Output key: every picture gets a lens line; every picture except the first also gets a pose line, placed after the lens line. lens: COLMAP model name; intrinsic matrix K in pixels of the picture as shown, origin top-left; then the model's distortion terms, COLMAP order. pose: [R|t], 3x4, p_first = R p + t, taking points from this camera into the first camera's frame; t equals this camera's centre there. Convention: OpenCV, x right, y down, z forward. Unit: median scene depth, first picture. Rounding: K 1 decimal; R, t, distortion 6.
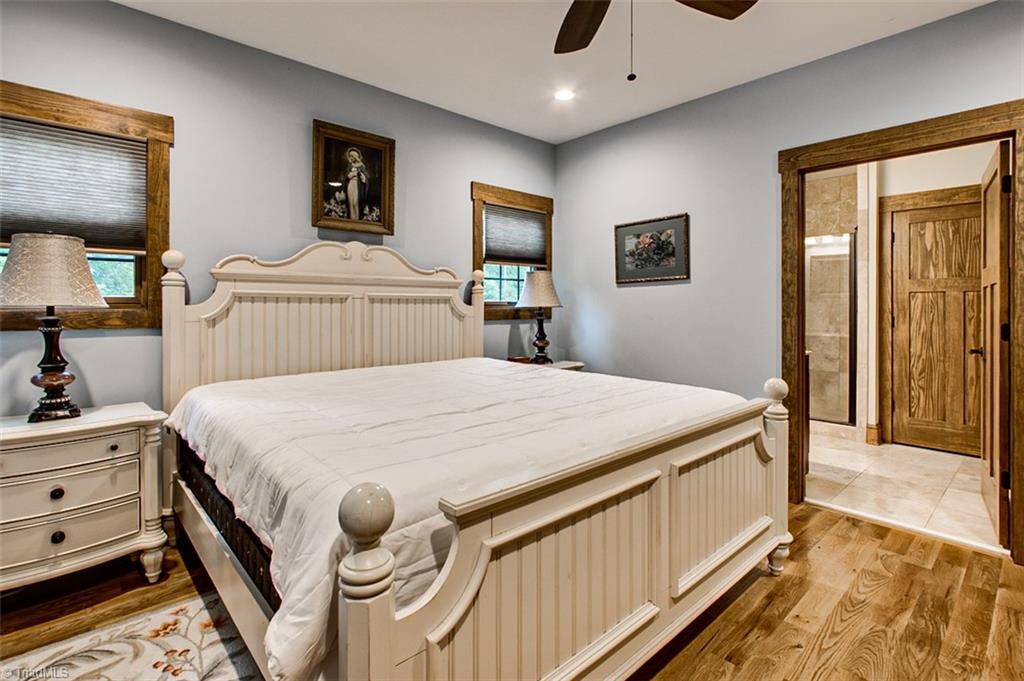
lens RADIAL K [[492.1, 0, 506.8], [0, 492.1, 309.7], [0, 0, 1]] dist [-0.001481, -0.000059]
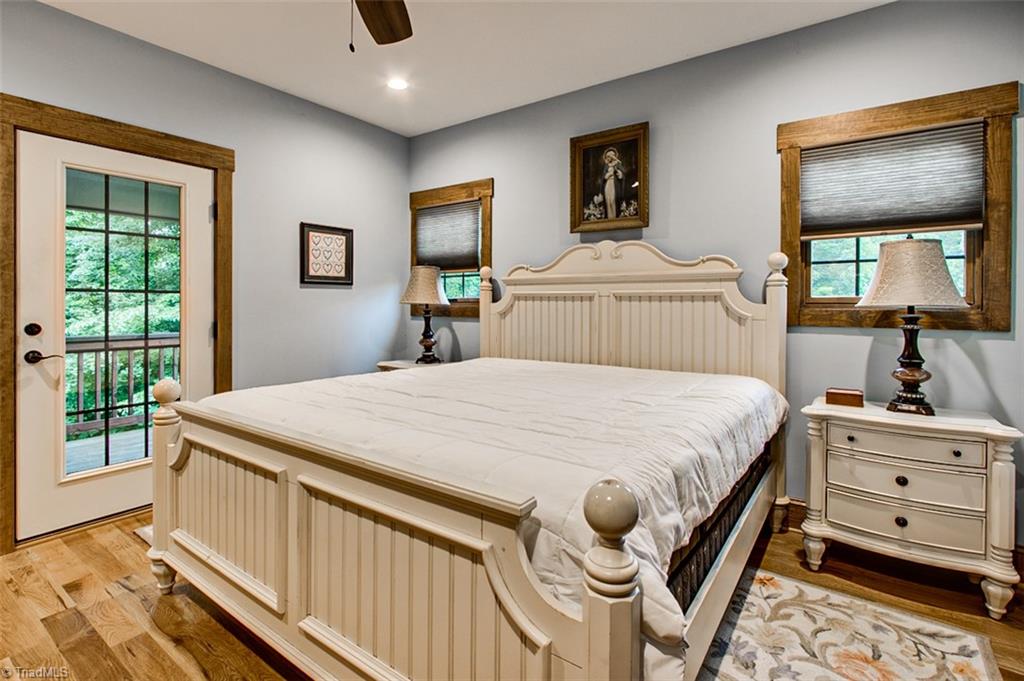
lens RADIAL K [[492.1, 0, 506.8], [0, 492.1, 309.7], [0, 0, 1]] dist [-0.001481, -0.000059]
pose [[0.211195, 0.012612, -0.977363, 0.644139], [-0.011716, 0.999878, 0.010371, -0.003481], [0.977374, 0.009261, 0.211317, 0.583561]]
